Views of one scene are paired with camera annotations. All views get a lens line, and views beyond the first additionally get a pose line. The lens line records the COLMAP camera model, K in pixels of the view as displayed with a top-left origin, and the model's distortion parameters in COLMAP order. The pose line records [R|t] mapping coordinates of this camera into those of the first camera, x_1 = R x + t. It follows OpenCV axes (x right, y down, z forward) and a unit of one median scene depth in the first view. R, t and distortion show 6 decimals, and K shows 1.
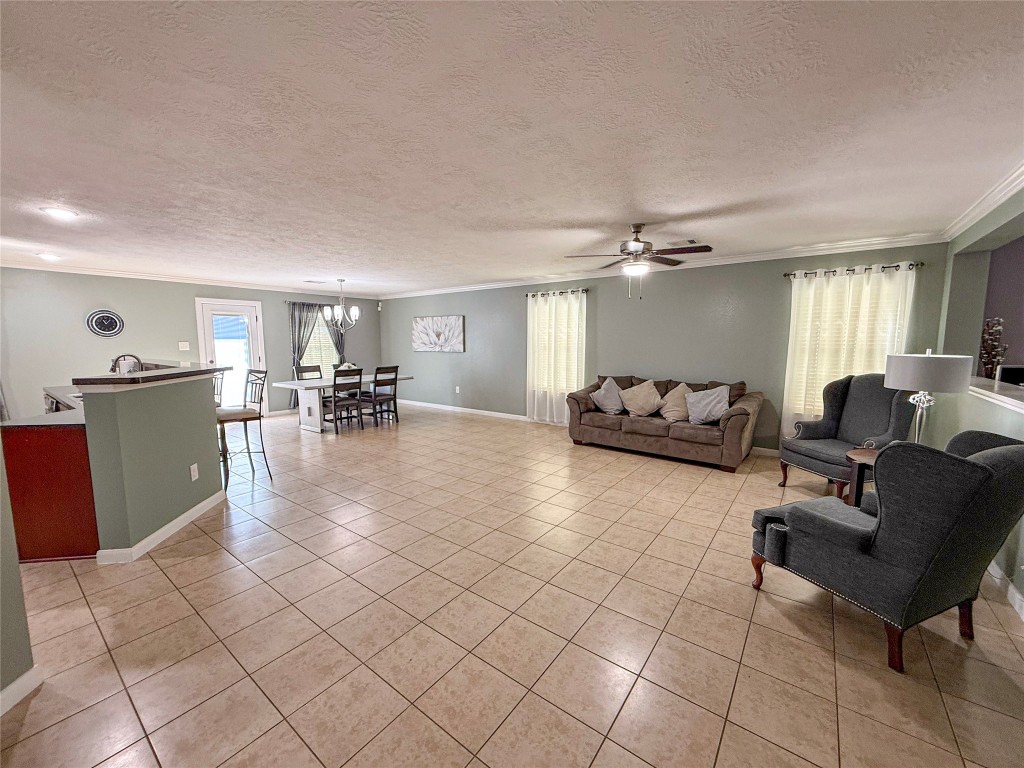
lens RADIAL K [[412.2, 0, 514.6], [0, 412.2, 385.2], [0, 0, 1]] dist [0.001544, 0.000226]
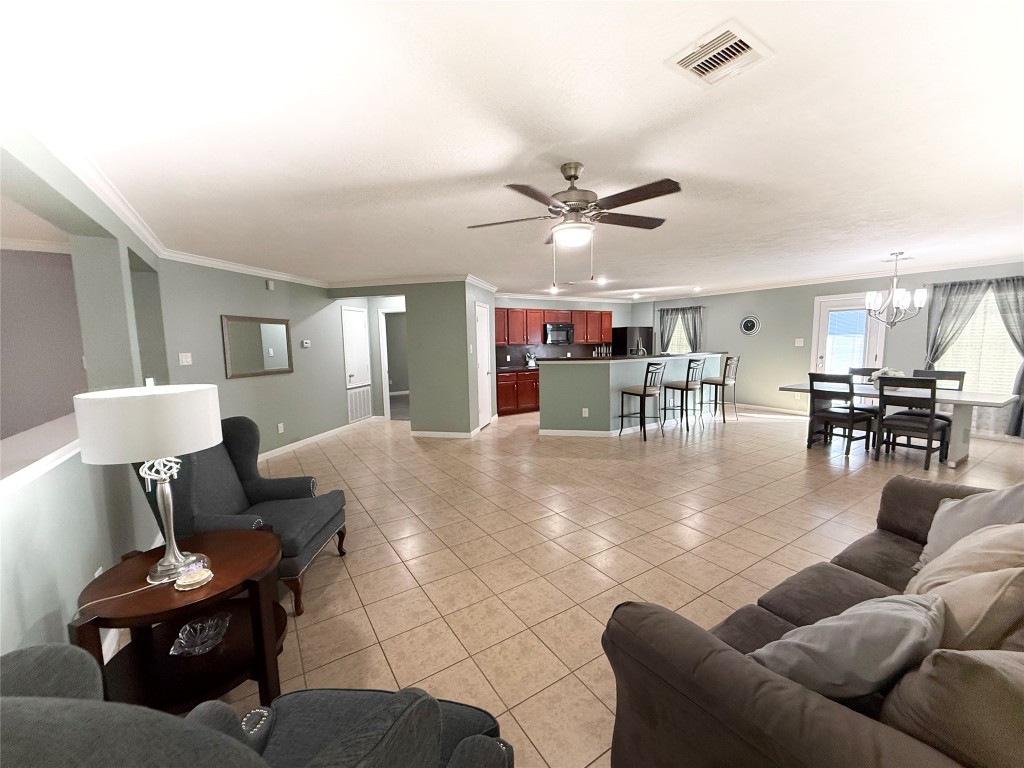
lens RADIAL K [[412.2, 0, 509.8], [0, 412.2, 384.5], [0, 0, 1]] dist [0.001544, 0.000226]
pose [[-0.351768, 0.106532, -0.930005, 0.506185], [-0.084456, 0.985839, 0.144873, -0.073047], [0.932269, 0.129506, -0.337790, 0.618940]]
